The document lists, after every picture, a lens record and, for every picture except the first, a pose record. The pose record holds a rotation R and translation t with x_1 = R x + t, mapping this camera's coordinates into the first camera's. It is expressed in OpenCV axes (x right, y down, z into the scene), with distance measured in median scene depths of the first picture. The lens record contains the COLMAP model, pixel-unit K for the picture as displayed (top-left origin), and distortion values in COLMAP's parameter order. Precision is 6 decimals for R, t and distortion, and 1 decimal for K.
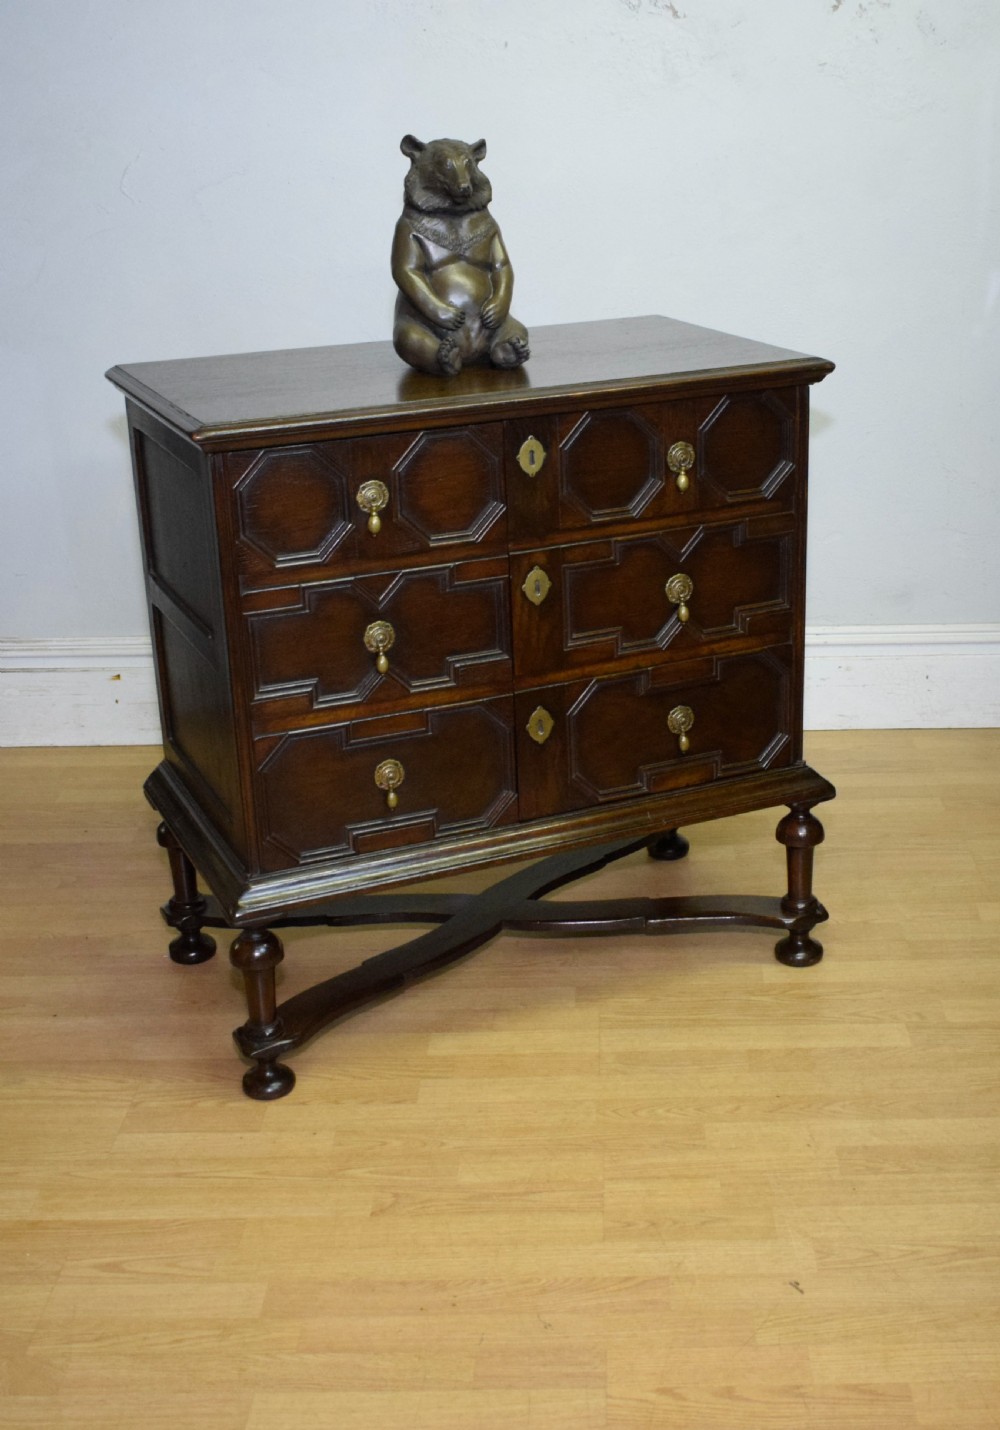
lens RADIAL K [[1864.1, 0, 585.1], [0, 1864.1, 730.7], [0, 0, 1]] dist [-0.017719, -0.038743]
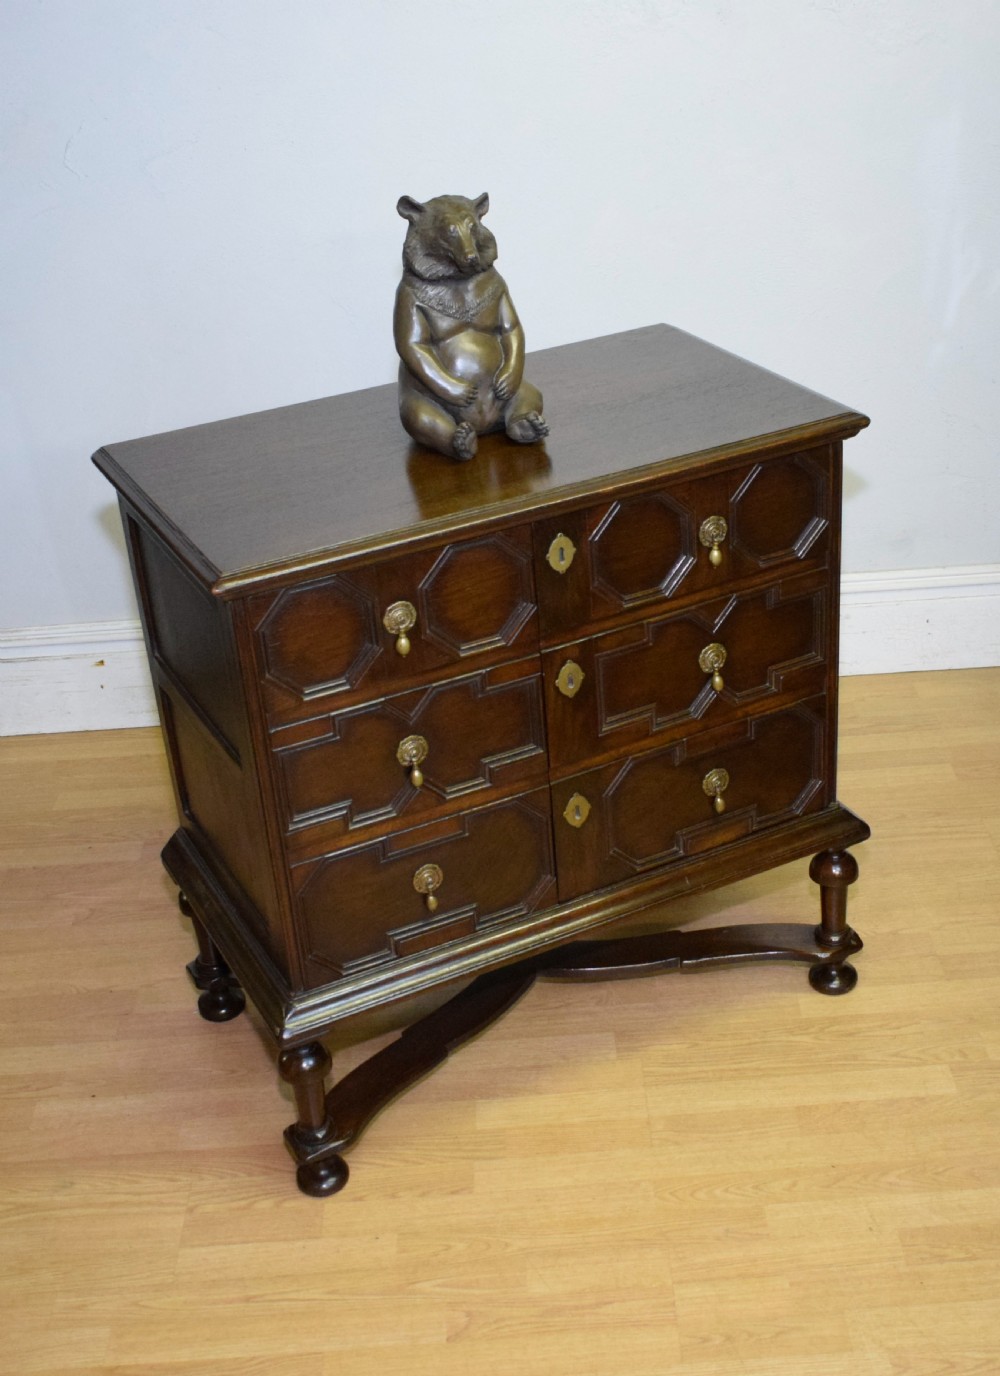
lens RADIAL K [[1824.5, 0, 567.9], [0, 1824.5, 734.5], [0, 0, 1]] dist [-0.010466, -0.050784]
pose [[0.998204, -0.053518, 0.026908, -0.053165], [0.048727, 0.986726, 0.154911, -0.192597], [-0.034841, -0.153322, 0.987562, 0.067884]]
